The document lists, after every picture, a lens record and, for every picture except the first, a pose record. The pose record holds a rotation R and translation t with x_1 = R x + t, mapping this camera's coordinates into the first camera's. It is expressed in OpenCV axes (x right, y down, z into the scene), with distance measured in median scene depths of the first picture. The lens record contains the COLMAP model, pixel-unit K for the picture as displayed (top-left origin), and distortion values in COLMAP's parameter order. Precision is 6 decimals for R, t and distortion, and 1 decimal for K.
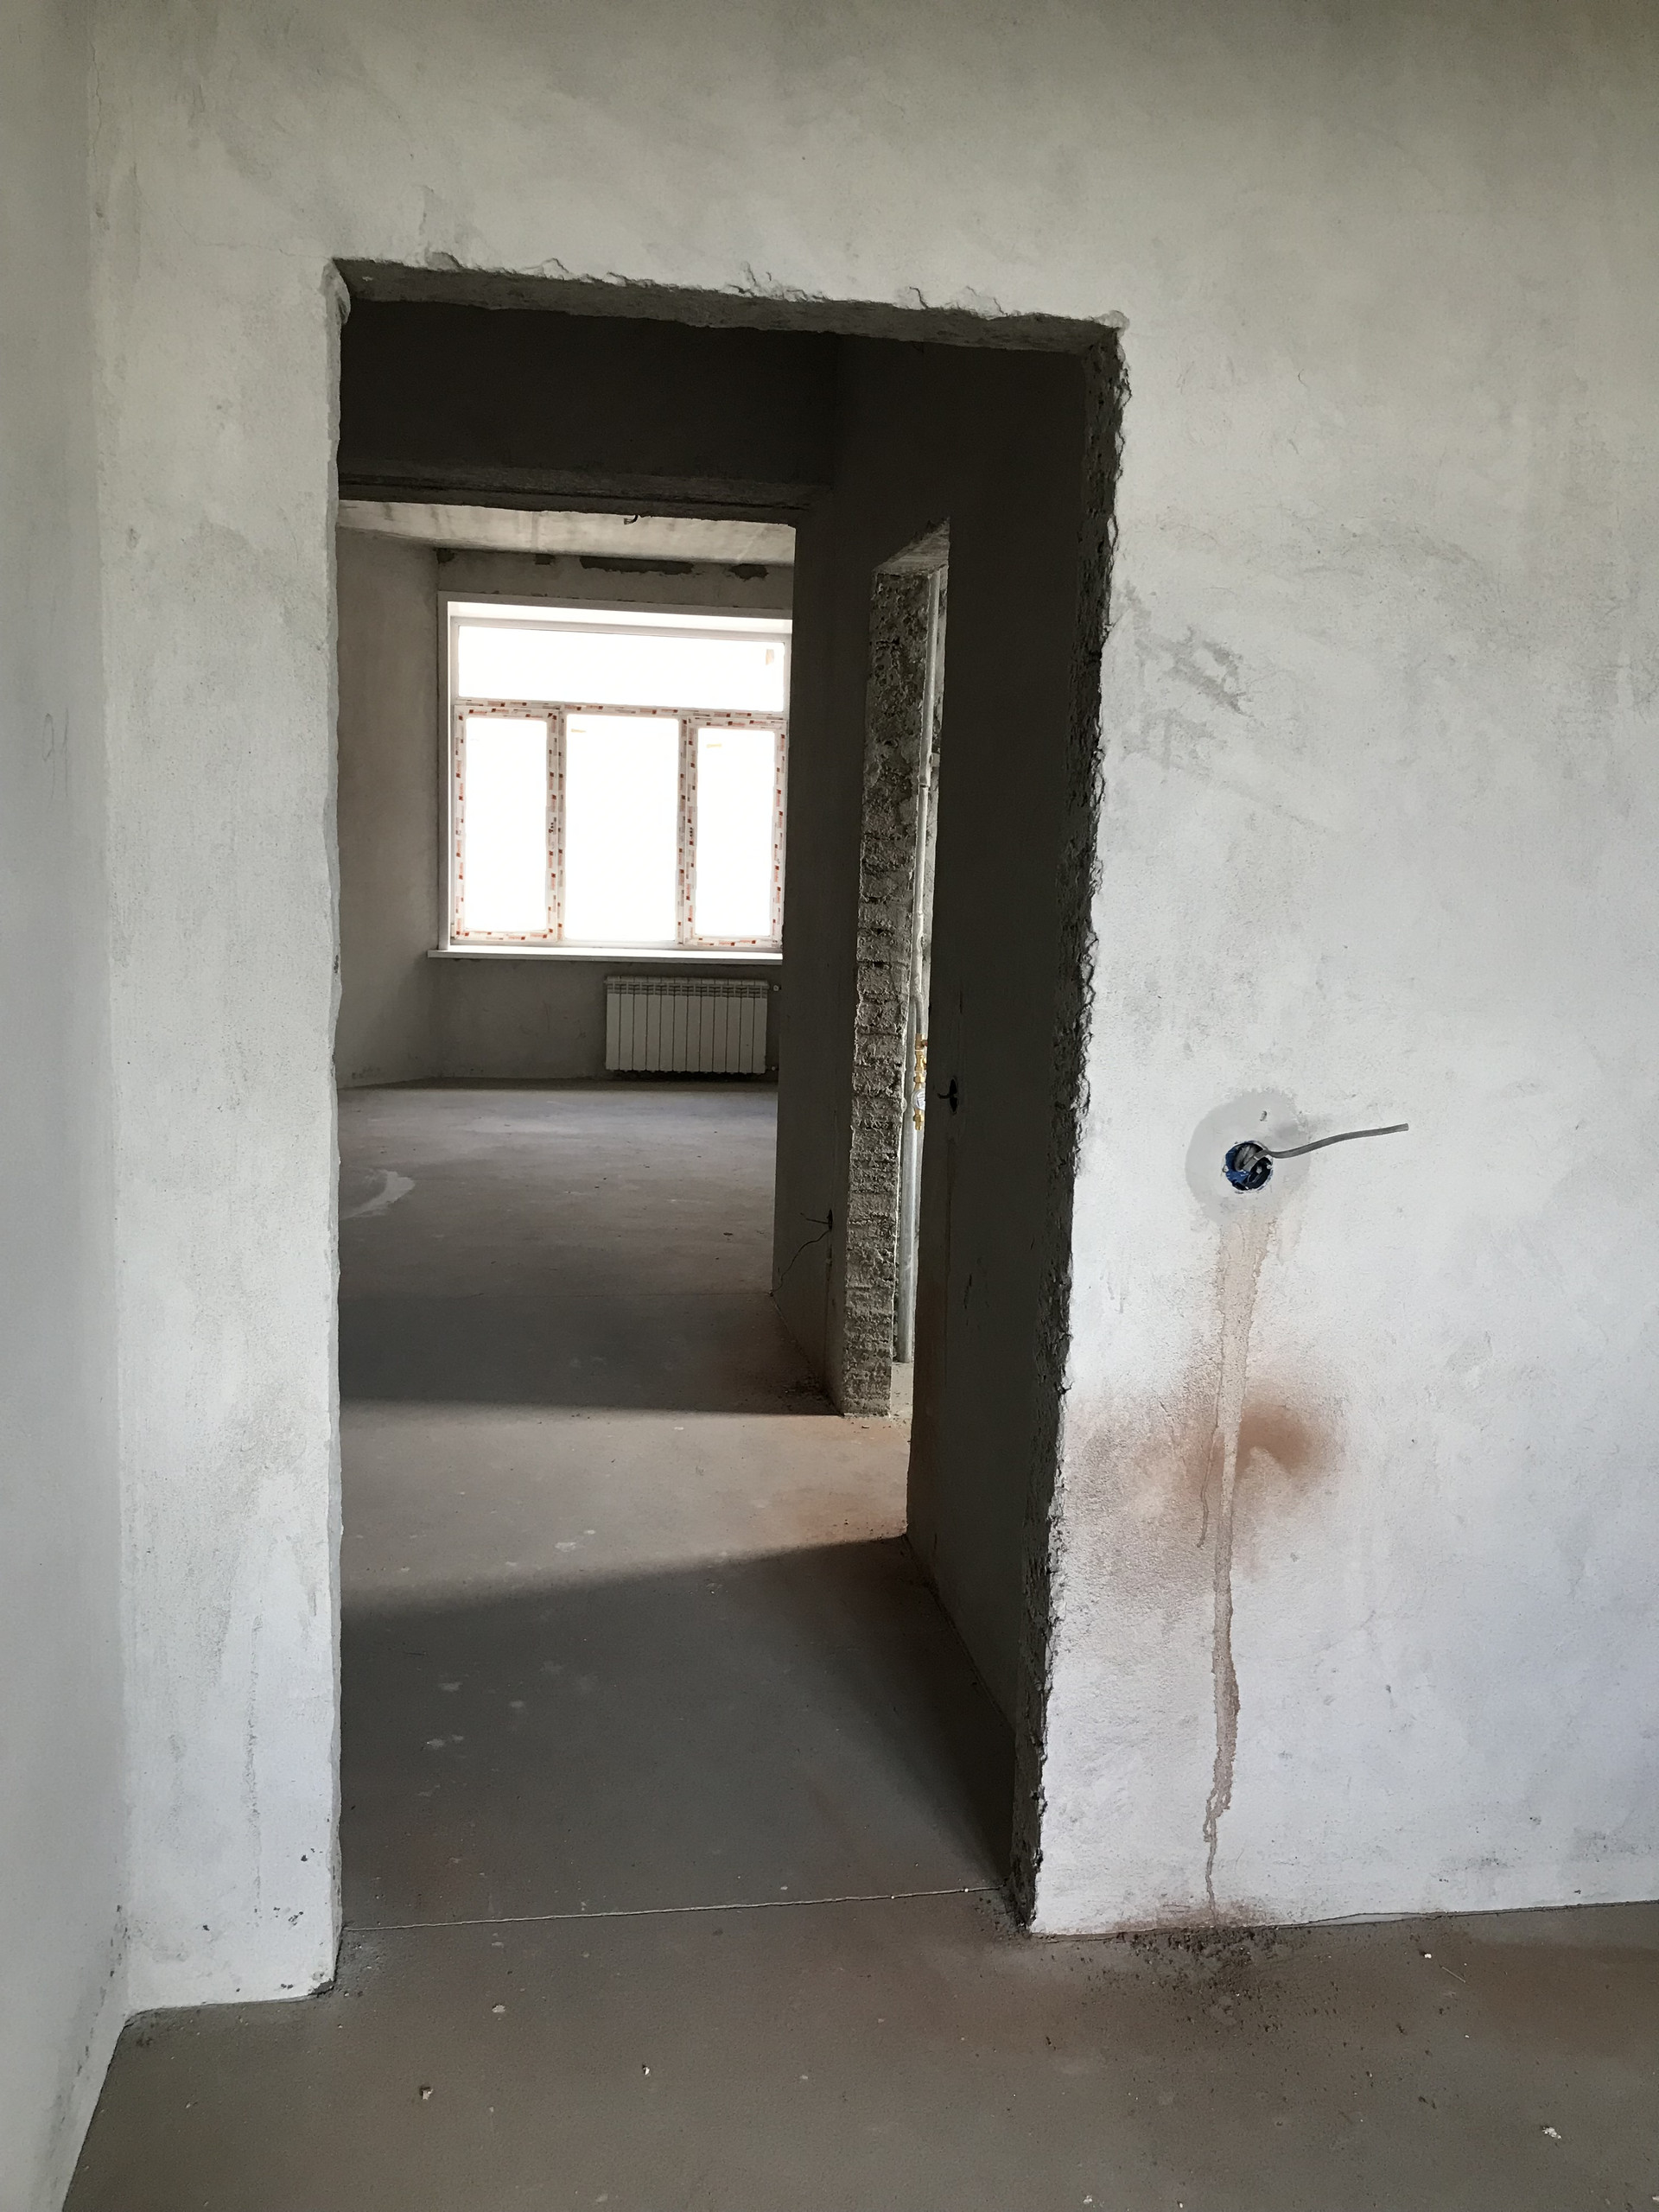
lens RADIAL K [[1810.8, 0, 831.8], [0, 1810.8, 1106.9], [0, 0, 1]] dist [0.008458, 0.021852]
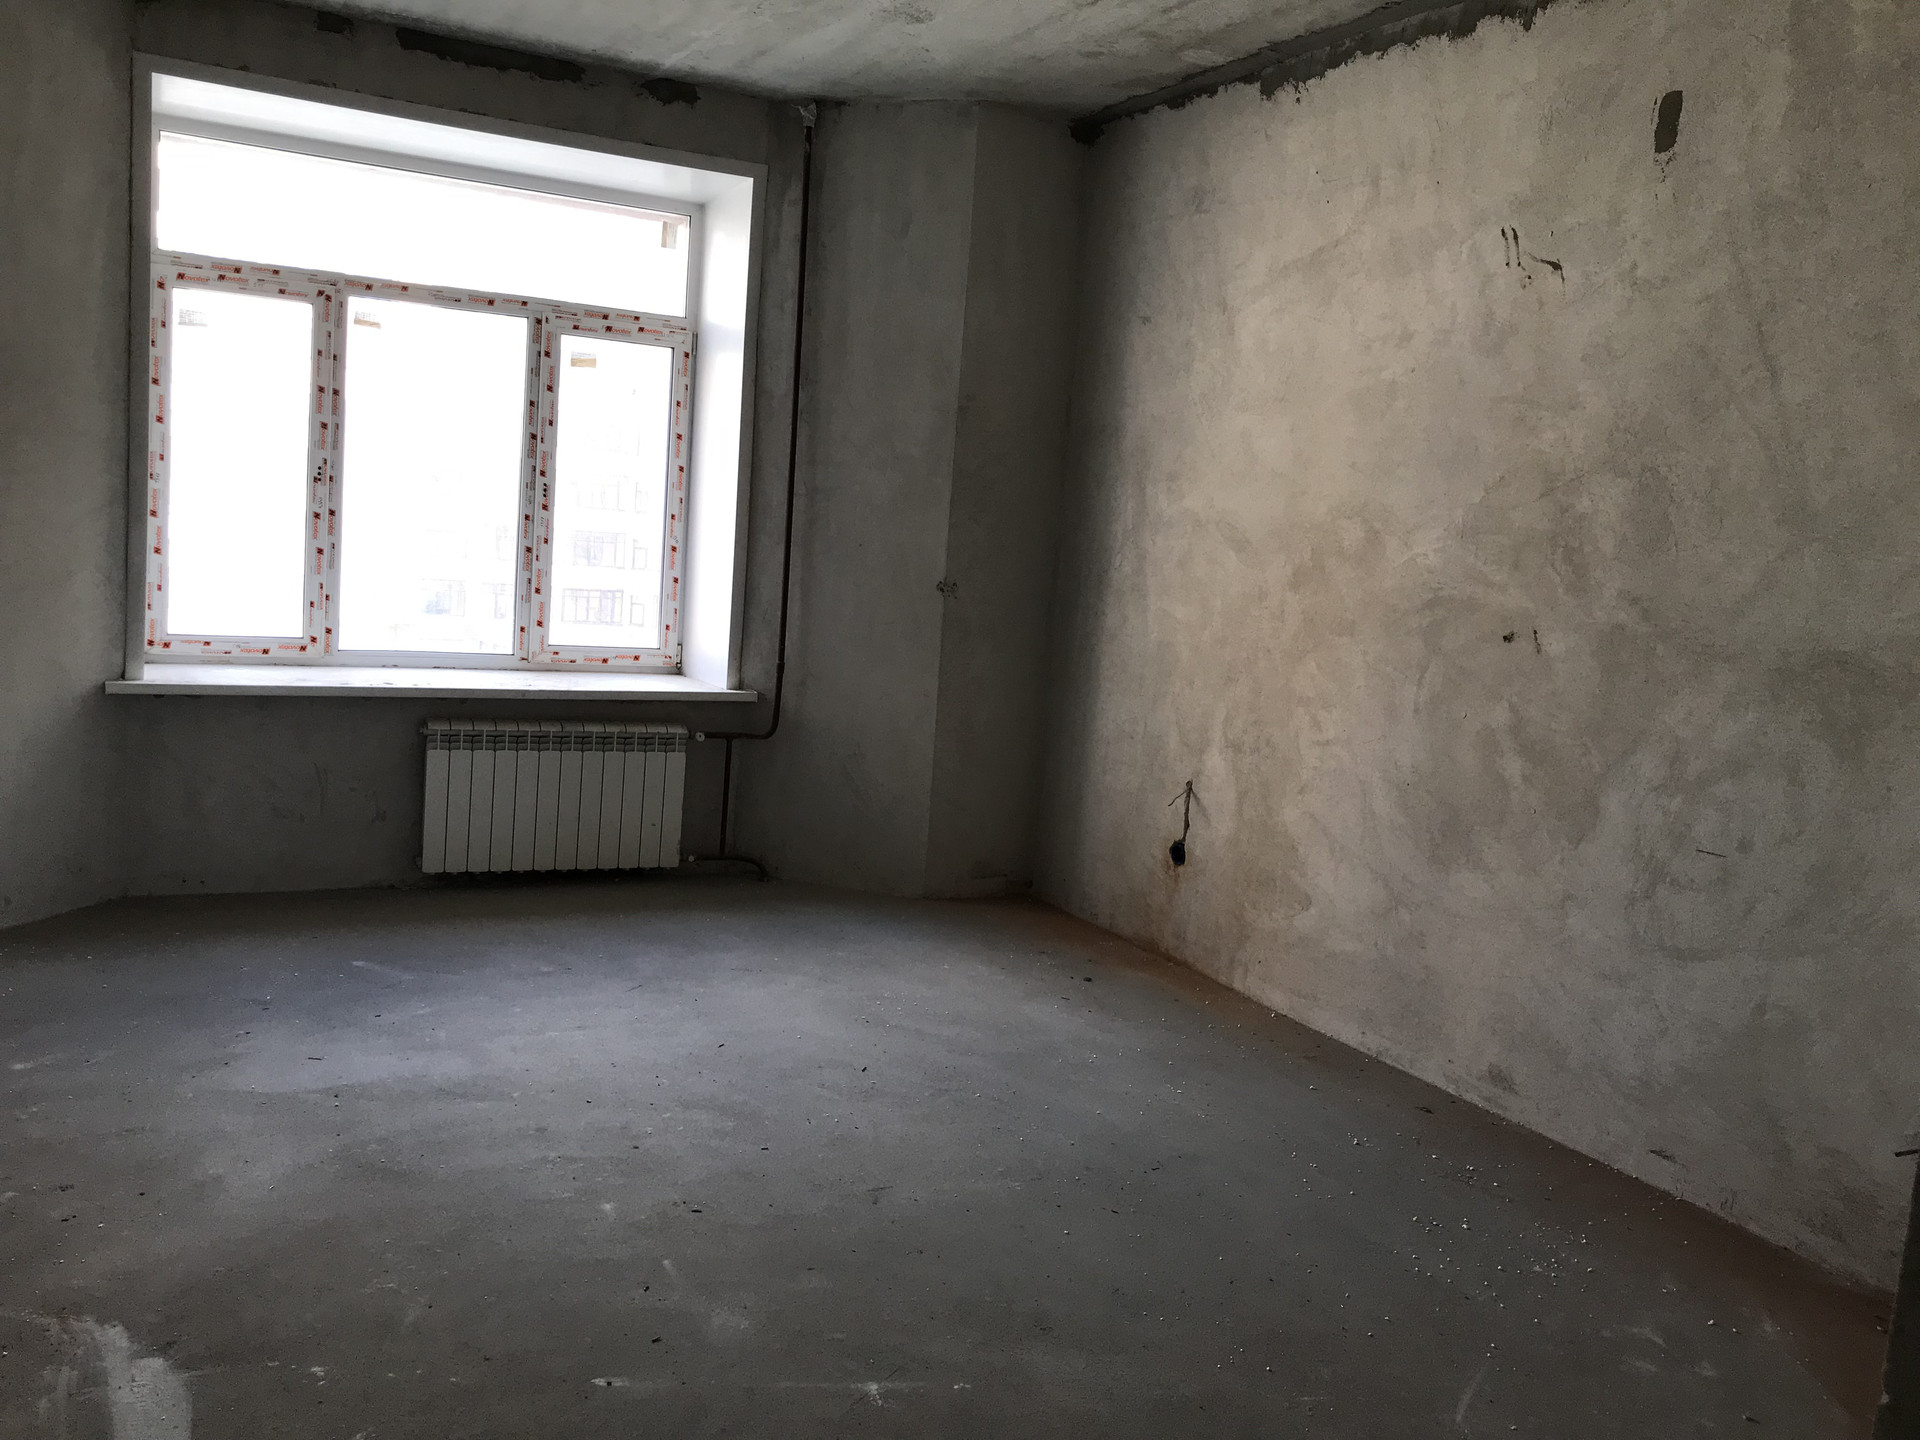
lens RADIAL K [[1571.8, 0, 919.3], [0, 1571.8, 671.8], [0, 0, 1]] dist [0.008458, 0.021852]
pose [[0.949270, 0.004070, 0.314435, -0.129335], [0.007363, 0.999354, -0.035166, -0.066395], [-0.314375, 0.035698, 0.948628, 0.427819]]
